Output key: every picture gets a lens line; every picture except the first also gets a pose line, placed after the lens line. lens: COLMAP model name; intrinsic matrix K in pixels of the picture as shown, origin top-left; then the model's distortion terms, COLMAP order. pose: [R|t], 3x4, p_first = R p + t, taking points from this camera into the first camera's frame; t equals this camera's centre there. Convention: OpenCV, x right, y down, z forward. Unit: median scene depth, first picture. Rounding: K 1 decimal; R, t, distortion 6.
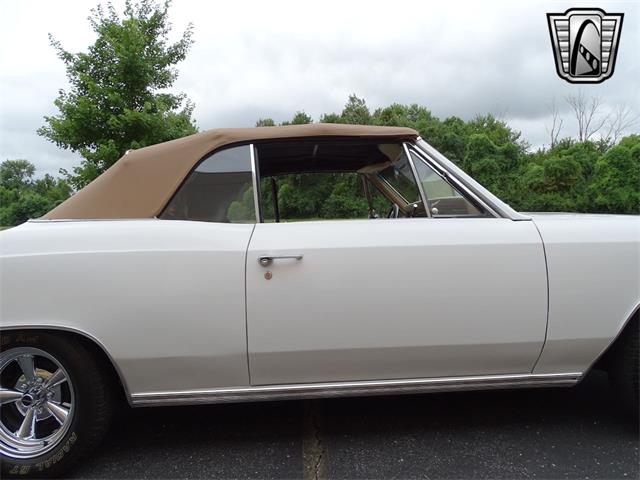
lens RADIAL K [[454.2, 0, 324.5], [0, 454.2, 241.9], [0, 0, 1]] dist [0.002977, -0.001387]
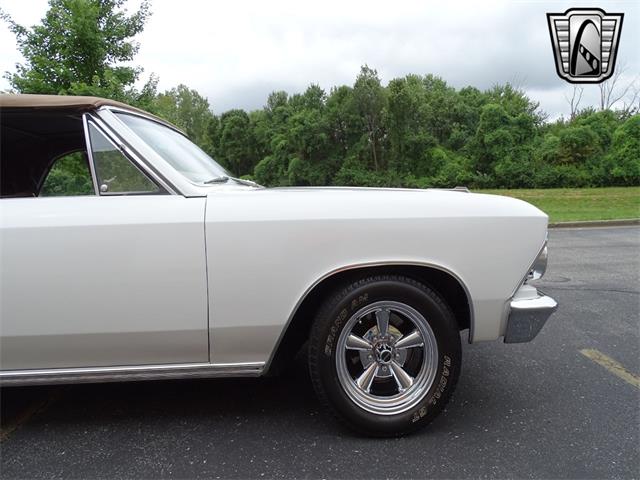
lens RADIAL K [[454.2, 0, 325.5], [0, 454.2, 234.6], [0, 0, 1]] dist [0.002977, -0.001387]
pose [[0.999320, -0.001464, -0.036847, 0.133979], [0.003016, 0.999109, 0.042104, -0.001950], [0.036752, -0.042187, 0.998434, 0.017297]]
